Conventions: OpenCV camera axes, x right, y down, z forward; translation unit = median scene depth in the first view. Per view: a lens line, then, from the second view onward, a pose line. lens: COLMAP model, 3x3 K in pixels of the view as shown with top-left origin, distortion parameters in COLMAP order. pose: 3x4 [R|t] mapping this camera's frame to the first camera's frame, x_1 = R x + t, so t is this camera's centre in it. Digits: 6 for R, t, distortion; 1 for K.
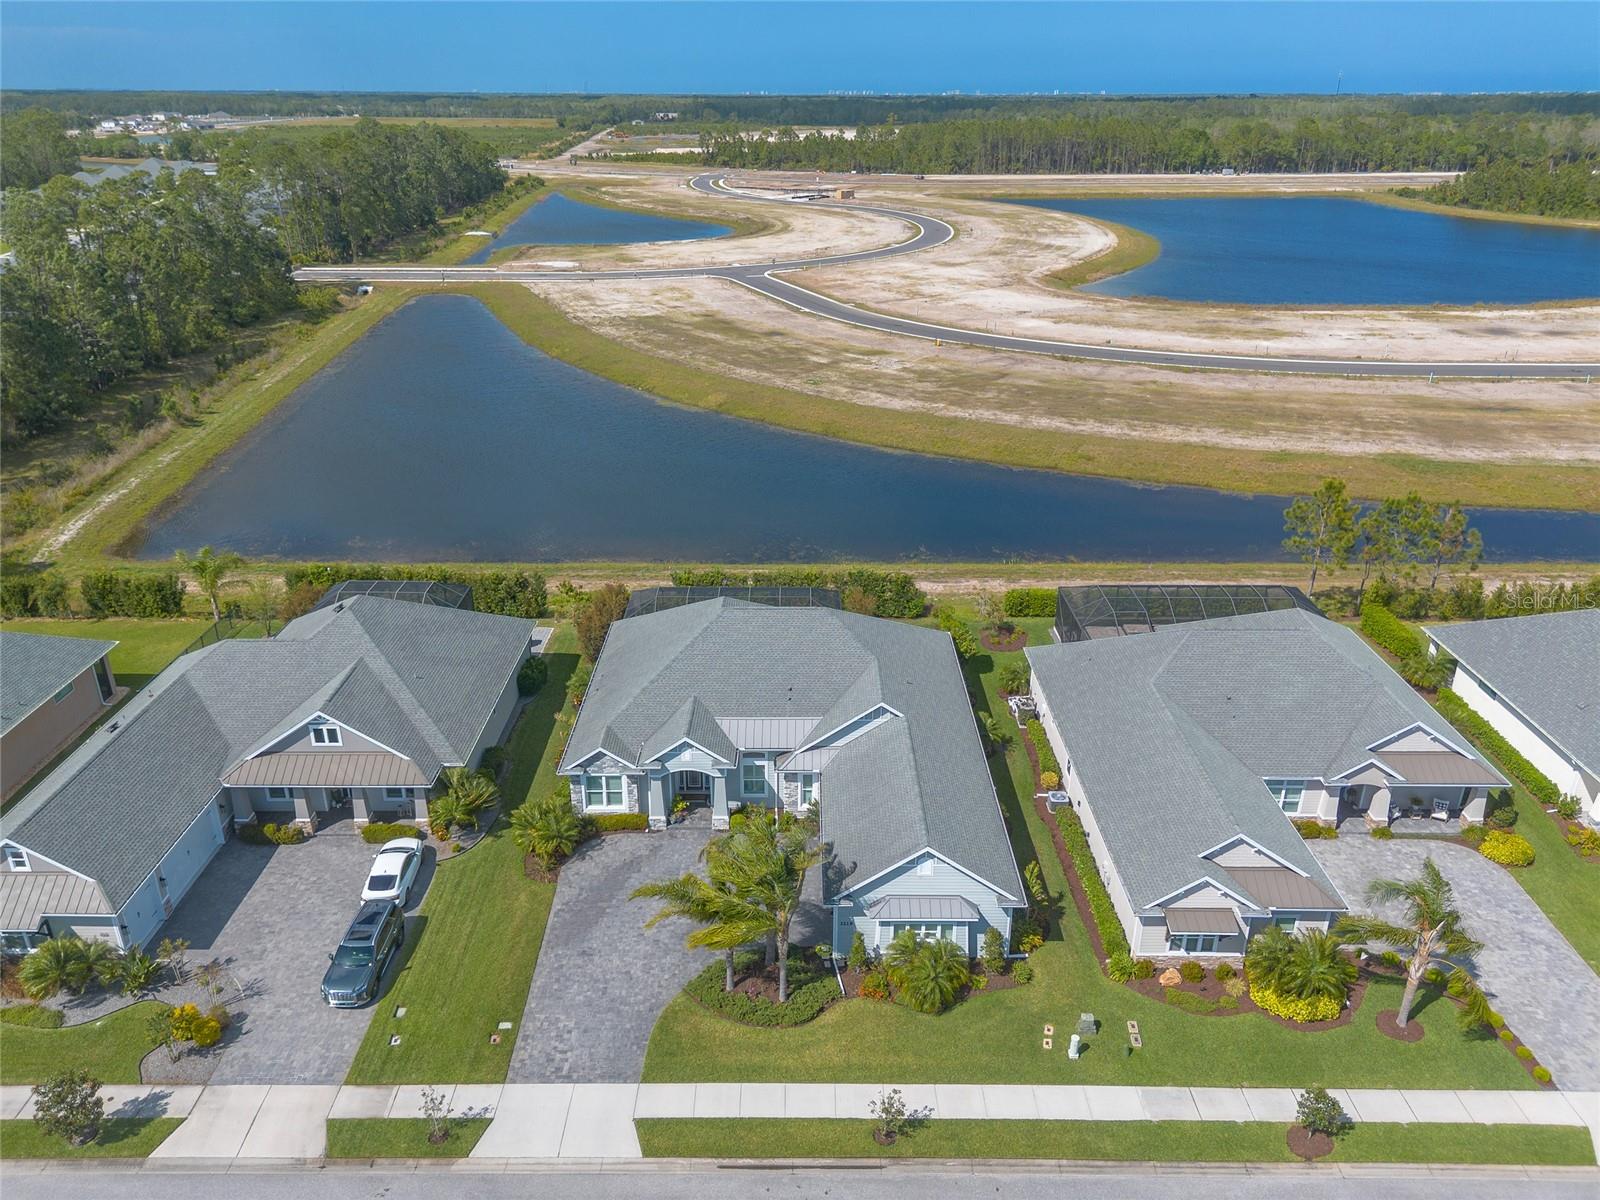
lens RADIAL K [[1134.0, 0, 782.2], [0, 1134.0, 634.5], [0, 0, 1]] dist [0.065758, -0.064632]
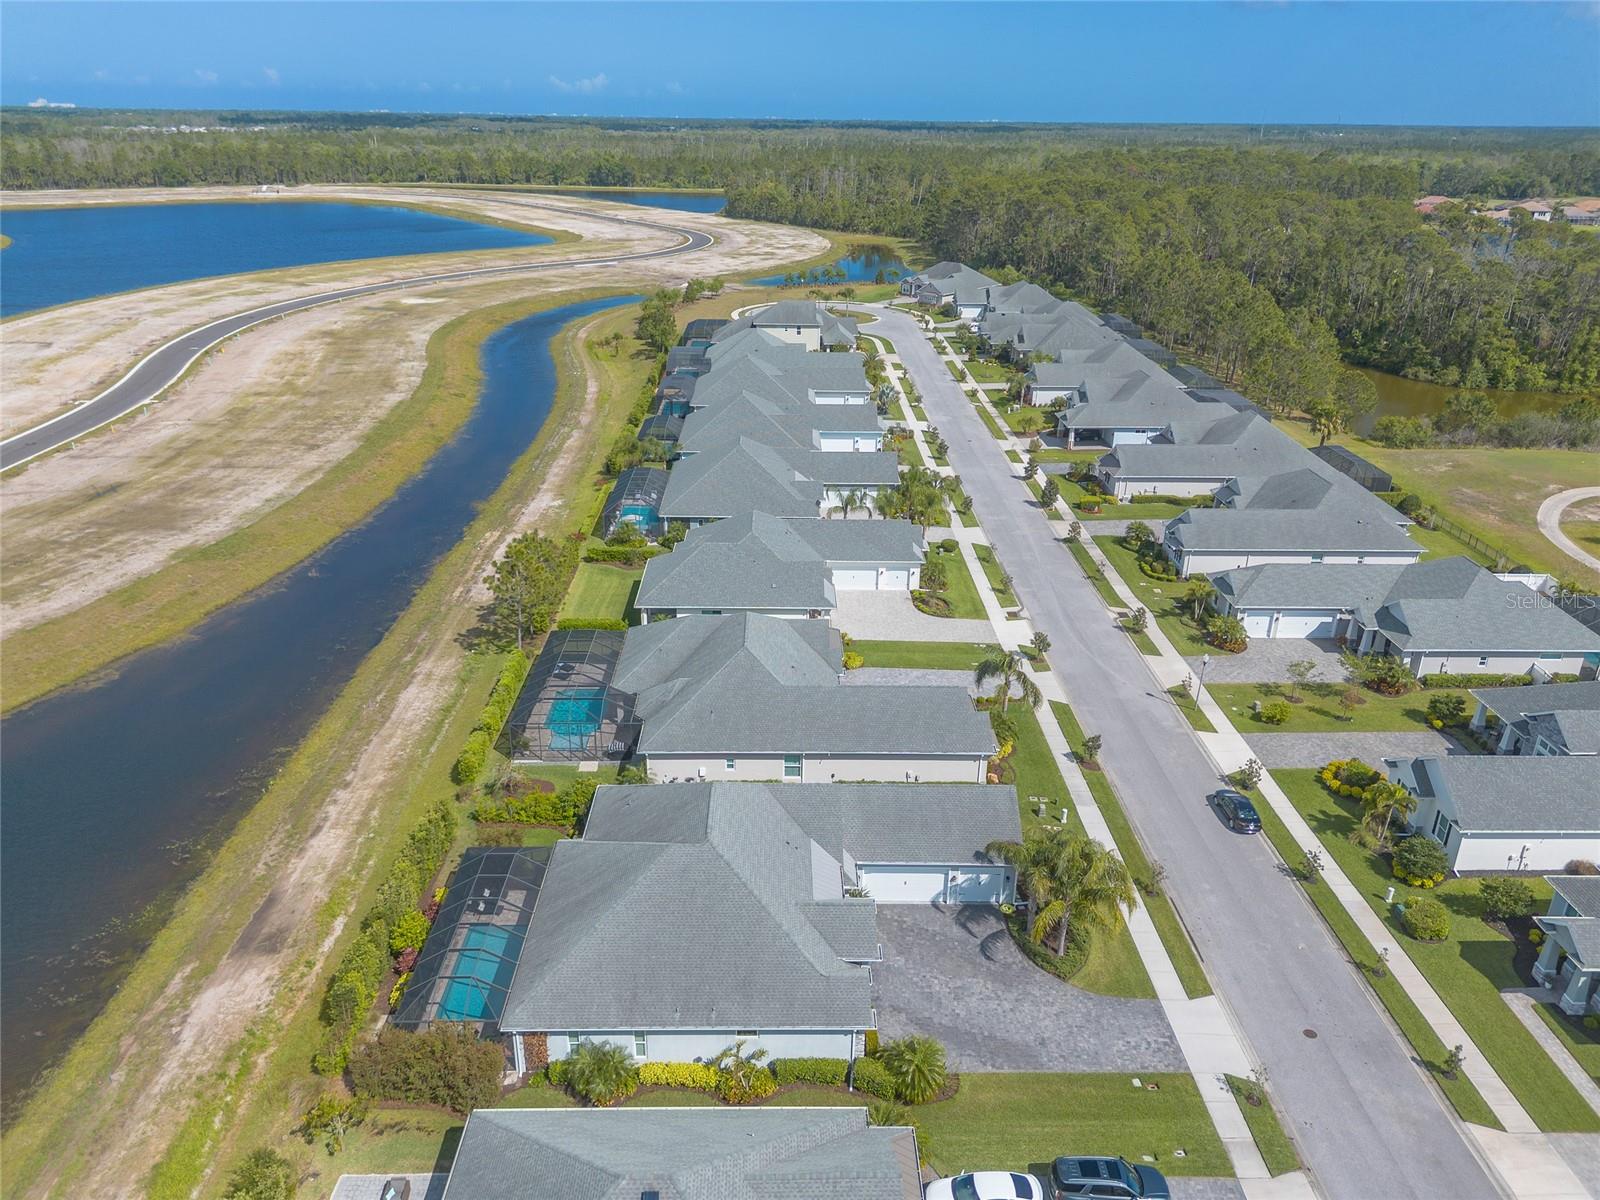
lens RADIAL K [[1151.1, 0, 802.4], [0, 1151.1, 599.6], [0, 0, 1]] dist [0.067228, -0.069835]
pose [[-0.030955, -0.387179, 0.921485, -0.914733], [0.414111, 0.834111, 0.364378, -0.538131], [-0.909700, 0.392877, 0.134515, 0.737758]]
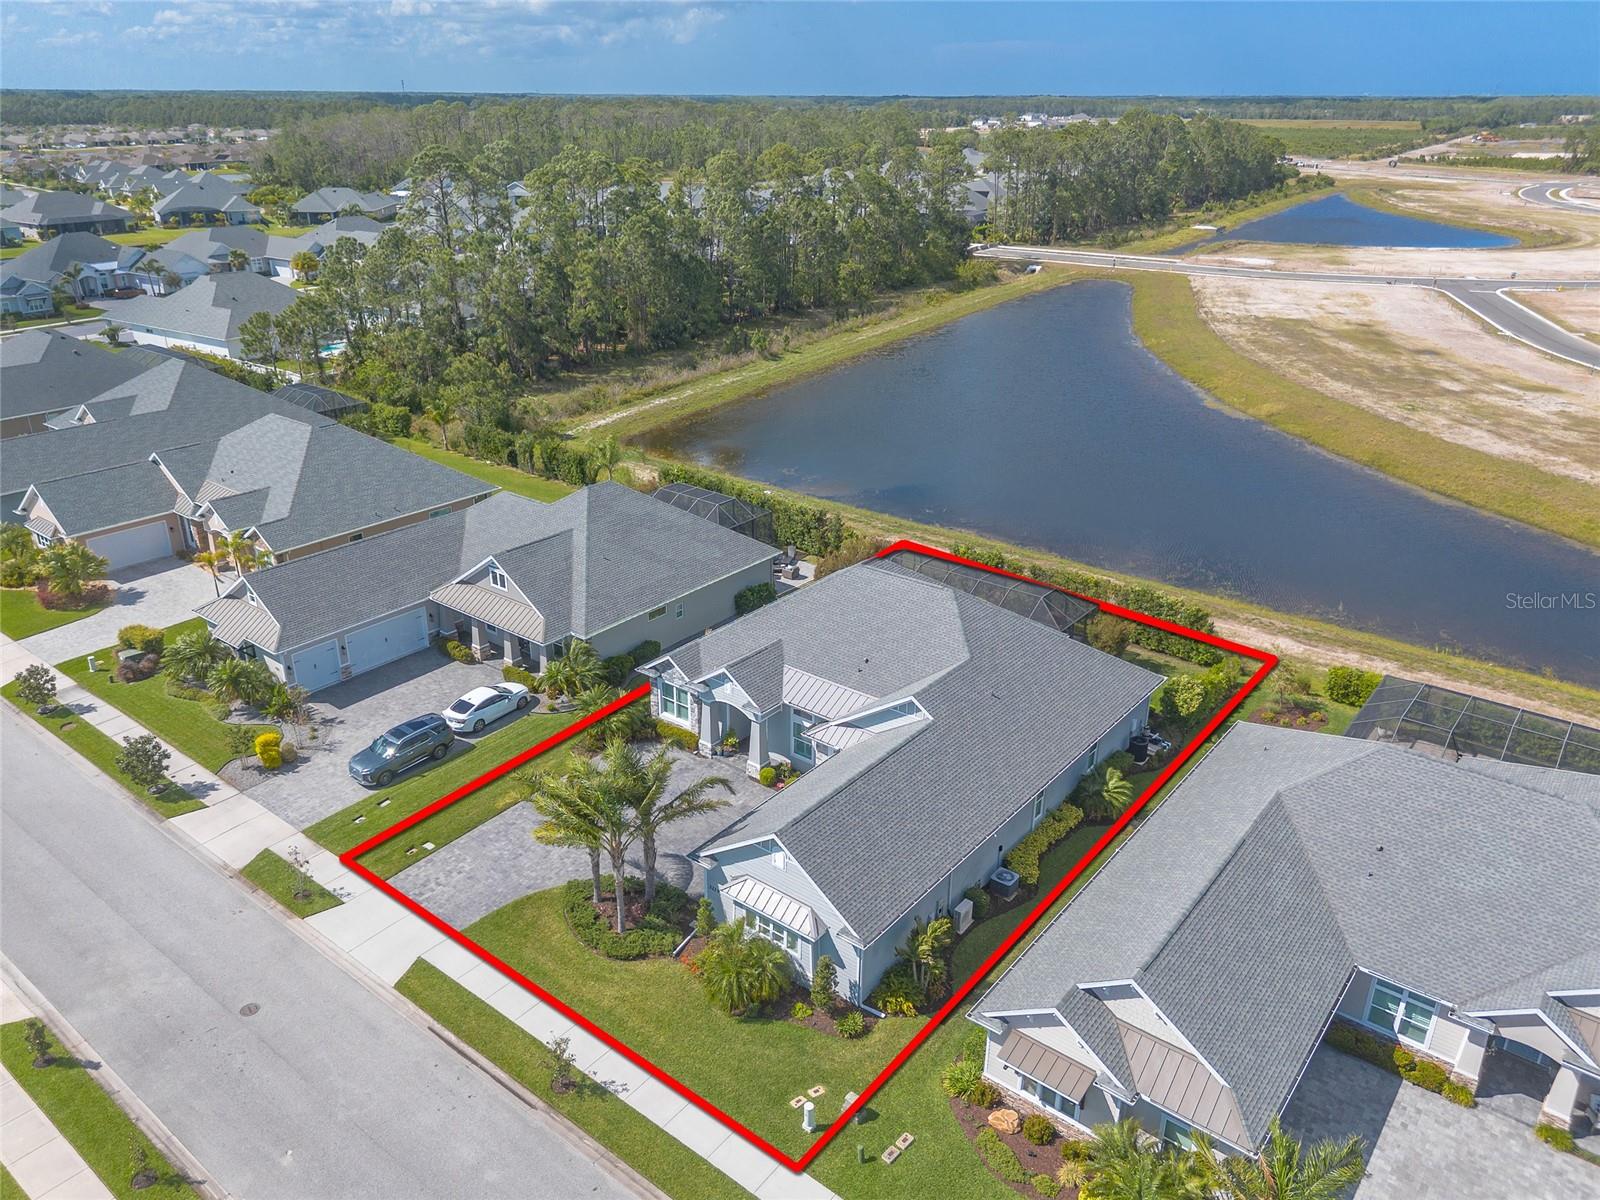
lens RADIAL K [[1148.3, 0, 771.3], [0, 1148.3, 607.6], [0, 0, 1]] dist [0.067080, -0.067746]
pose [[0.780804, 0.255691, -0.570059, 0.457167], [-0.271107, 0.960704, 0.059578, -0.026669], [0.562891, 0.108028, 0.819441, 0.191271]]
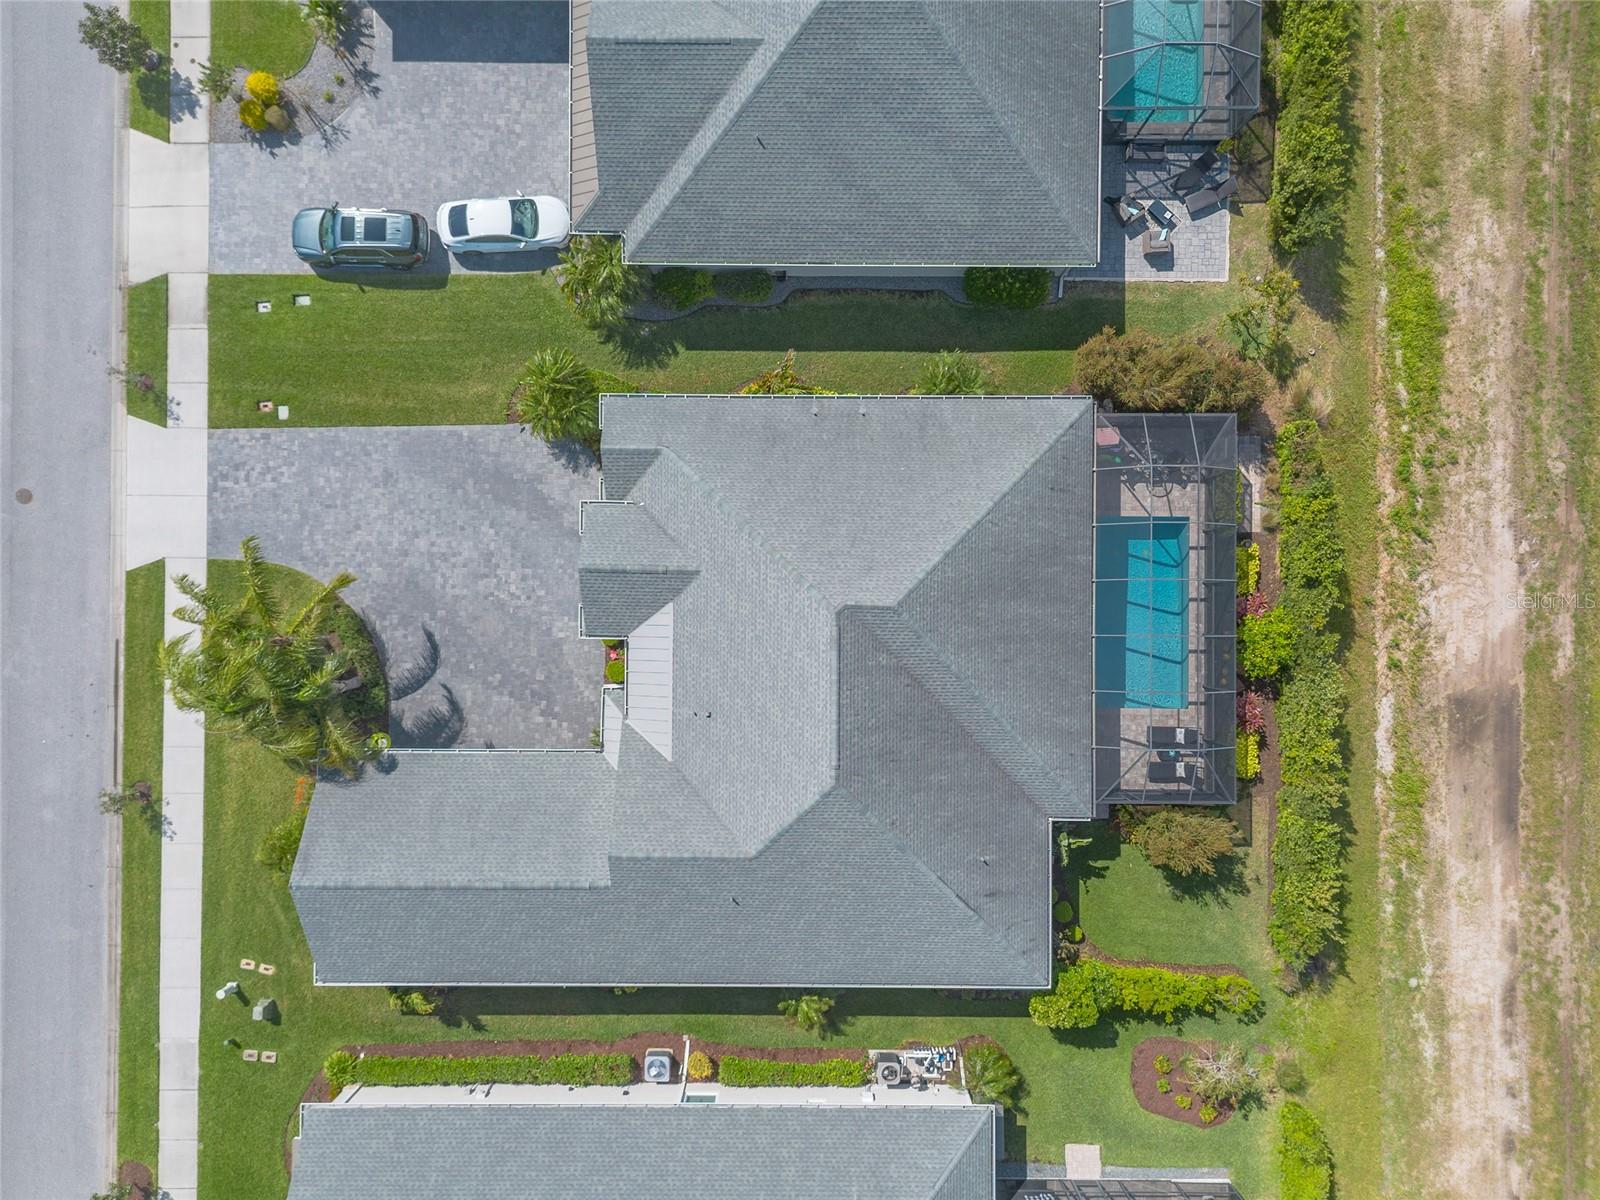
lens RADIAL K [[1151.1, 0, 802.4], [0, 1151.1, 599.6], [0, 0, 1]] dist [0.067228, -0.069835]
pose [[0.007022, 0.999908, -0.011601, -0.051913], [-0.428559, 0.013491, 0.903413, -0.576803], [0.903487, -0.001372, 0.428614, 0.752716]]
